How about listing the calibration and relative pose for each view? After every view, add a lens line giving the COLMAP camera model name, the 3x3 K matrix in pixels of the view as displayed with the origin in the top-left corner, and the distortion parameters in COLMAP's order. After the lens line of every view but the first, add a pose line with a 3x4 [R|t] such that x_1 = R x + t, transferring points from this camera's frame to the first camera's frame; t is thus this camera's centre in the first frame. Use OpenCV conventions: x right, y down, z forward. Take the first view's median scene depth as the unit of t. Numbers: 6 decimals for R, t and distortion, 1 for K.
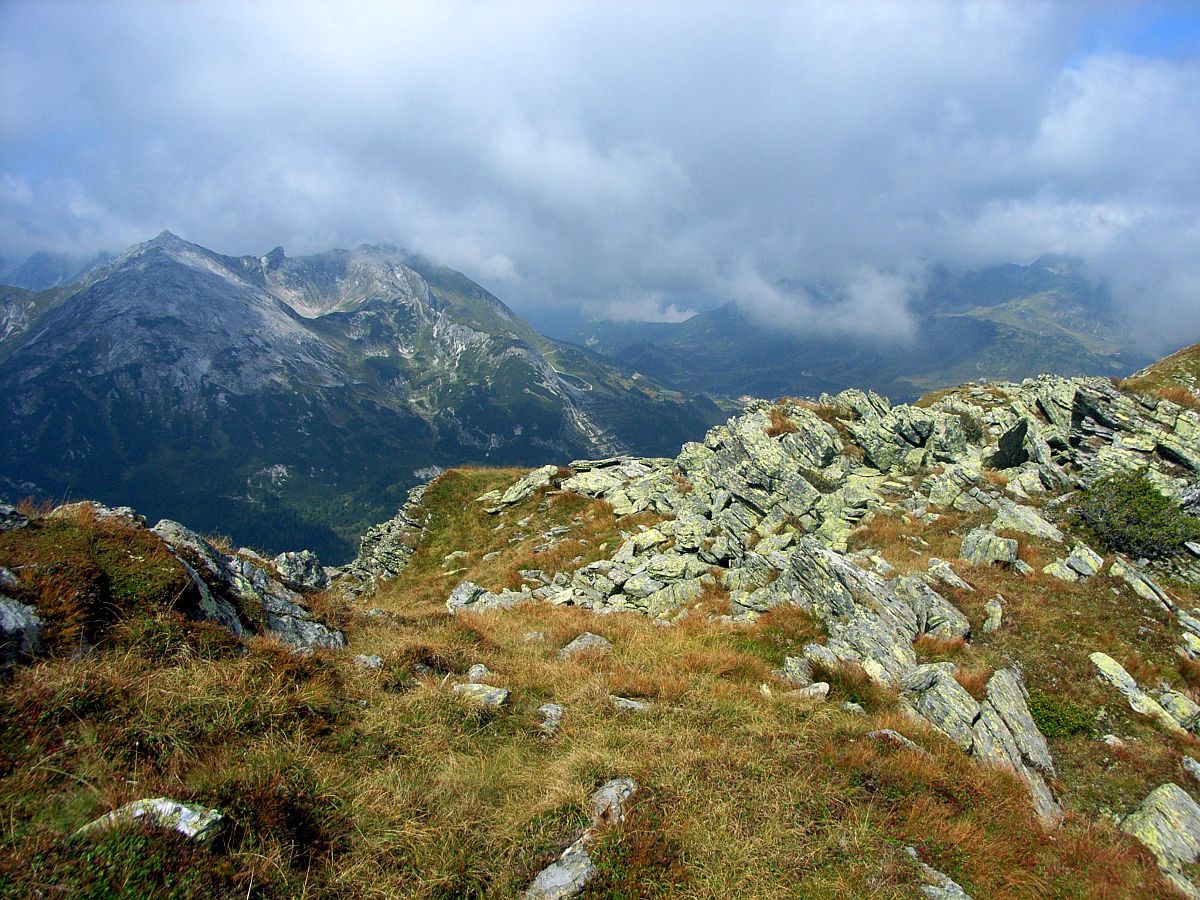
lens RADIAL K [[1100.4, 0, 600.0], [0, 1100.4, 450.0], [0, 0, 1]] dist [-0.162106, 0.106094]
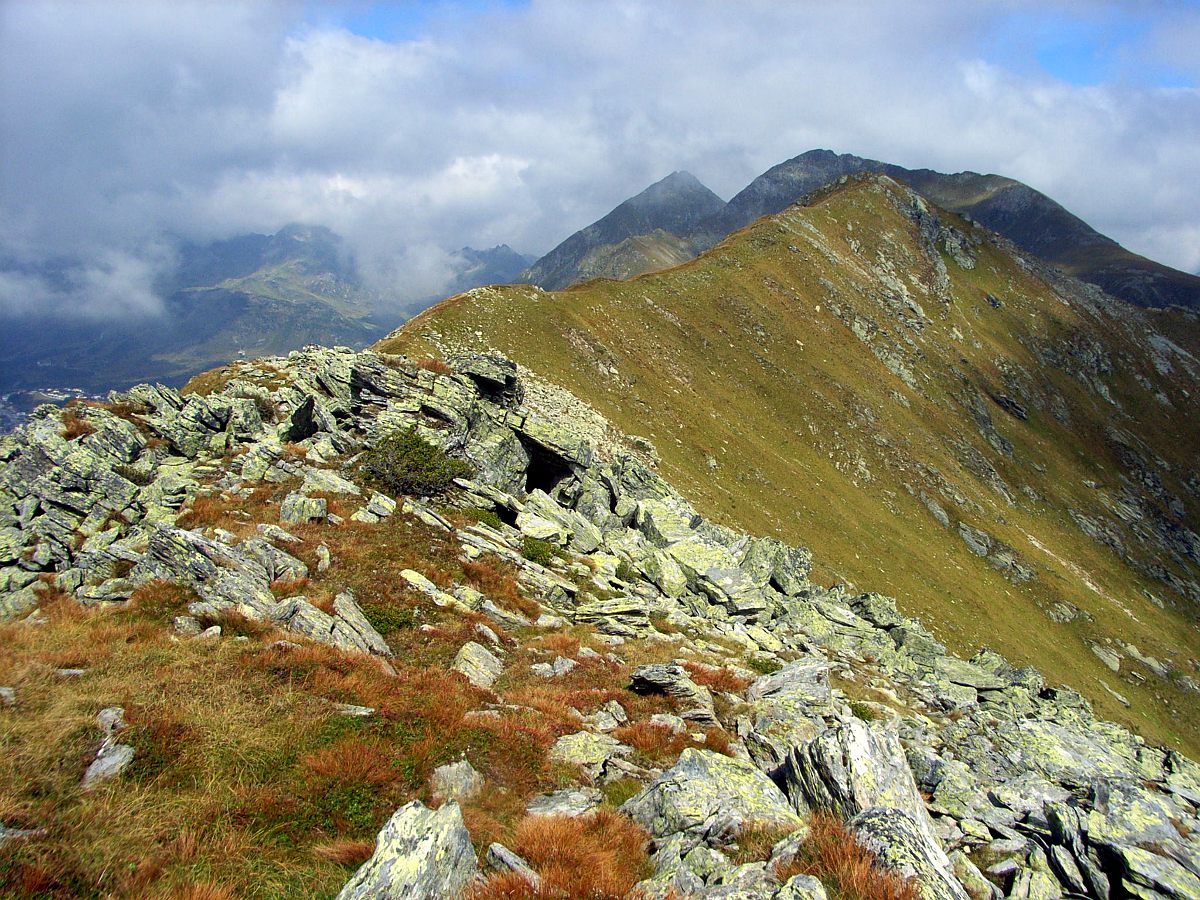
lens RADIAL K [[1100.4, 0, 600.0], [0, 1100.4, 450.0], [0, 0, 1]] dist [-0.162106, 0.106094]
pose [[0.789299, -0.136656, 0.598608, -0.078493], [0.123364, 0.990333, 0.063421, -0.008039], [-0.601488, 0.023788, 0.798528, -0.138455]]
